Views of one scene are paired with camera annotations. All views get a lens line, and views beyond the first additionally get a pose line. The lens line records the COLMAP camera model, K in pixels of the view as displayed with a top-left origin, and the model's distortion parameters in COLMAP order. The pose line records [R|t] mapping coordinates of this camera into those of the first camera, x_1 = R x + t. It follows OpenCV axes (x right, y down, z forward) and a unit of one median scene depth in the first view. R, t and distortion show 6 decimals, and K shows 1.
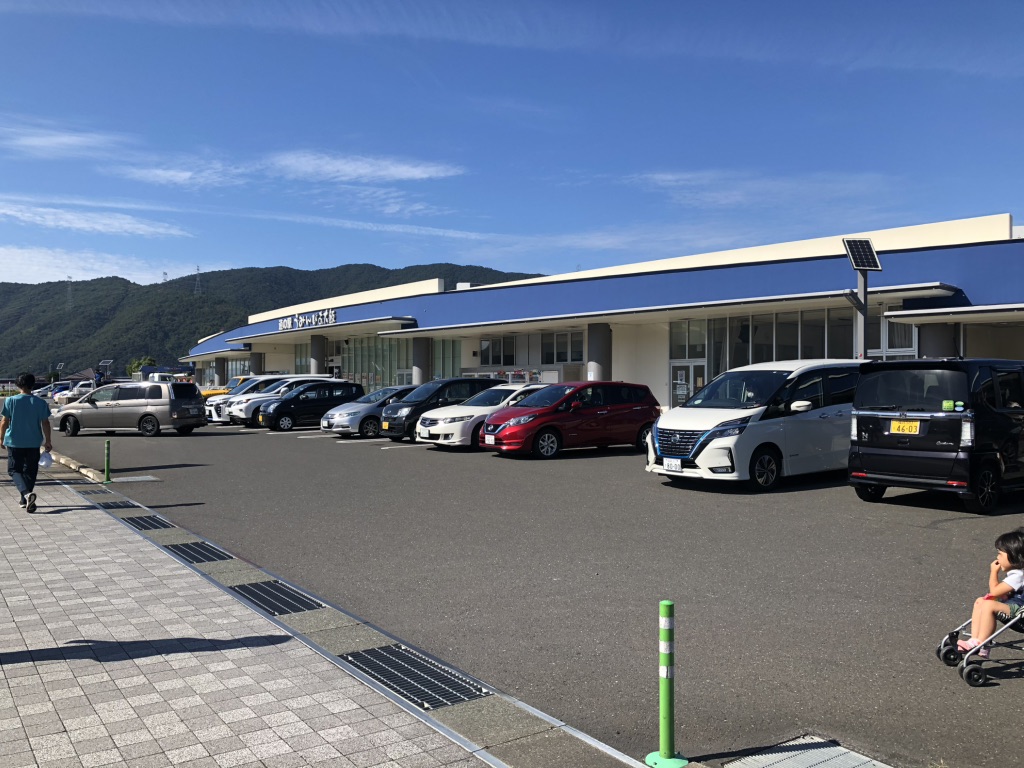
lens RADIAL K [[823.4, 0, 512.4], [0, 823.4, 385.4], [0, 0, 1]] dist [0.103041, -0.184218]
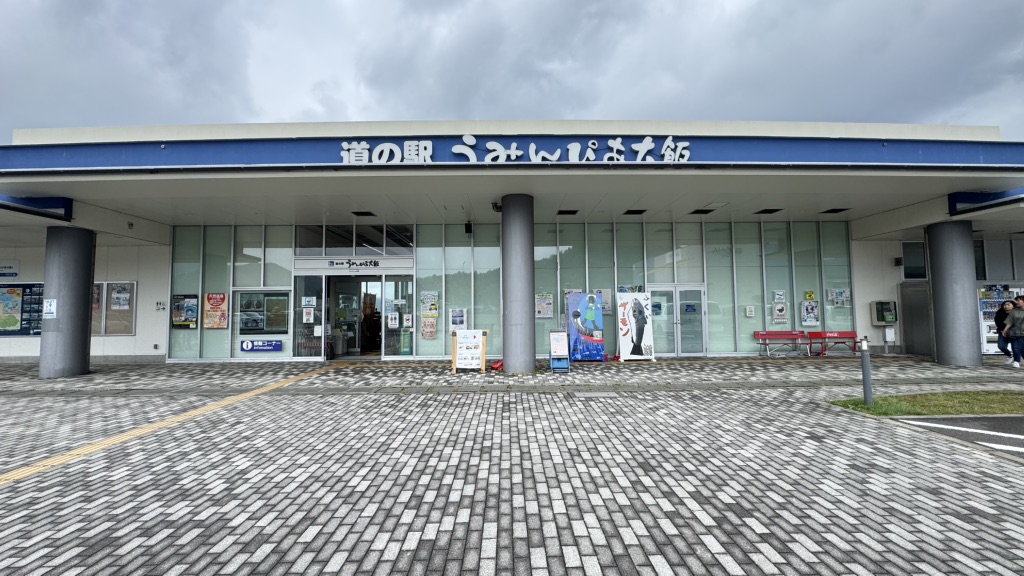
lens RADIAL K [[401.2, 0, 515.2], [0, 401.2, 290.1], [0, 0, 1]] dist [-0.003626, 0.000297]
pose [[0.571441, 0.043004, 0.819516, -0.400904], [0.009508, 0.998212, -0.059011, 0.001106], [-0.820588, 0.041513, 0.570011, 0.865332]]
